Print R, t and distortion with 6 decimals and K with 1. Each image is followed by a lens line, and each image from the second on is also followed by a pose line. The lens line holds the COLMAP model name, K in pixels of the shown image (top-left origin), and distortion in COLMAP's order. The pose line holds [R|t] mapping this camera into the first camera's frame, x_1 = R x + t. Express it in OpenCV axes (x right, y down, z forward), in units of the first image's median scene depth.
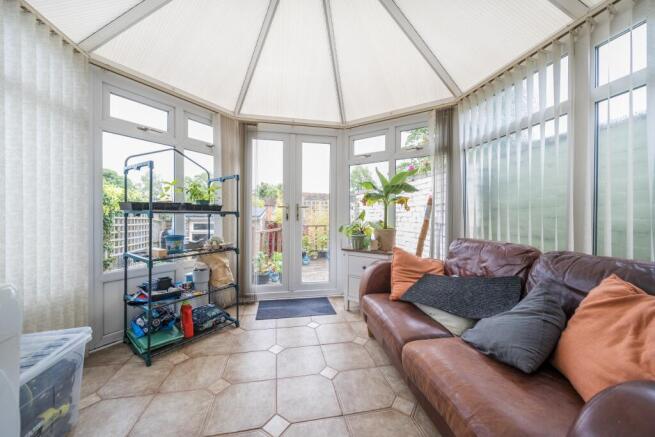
lens RADIAL K [[241.2, 0, 323.7], [0, 241.2, 218.1], [0, 0, 1]] dist [0.000334, 0.000036]
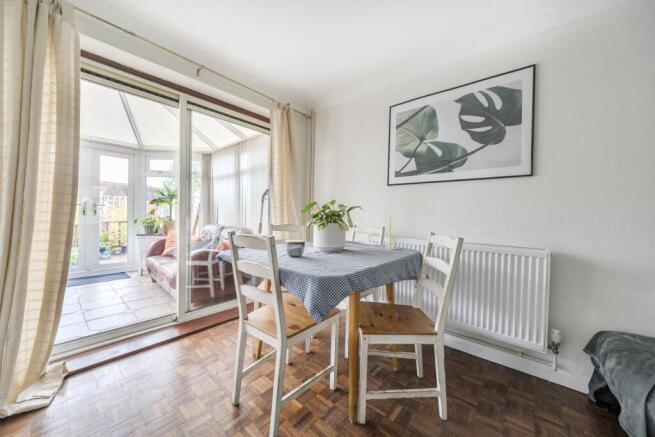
lens RADIAL K [[241.2, 0, 323.7], [0, 241.2, 218.1], [0, 0, 1]] dist [0.000334, 0.000036]
pose [[0.790664, -0.003194, 0.612242, 0.071334], [-0.006678, 0.999882, 0.013840, -0.001633], [-0.612214, -0.015031, 0.790549, -0.818957]]
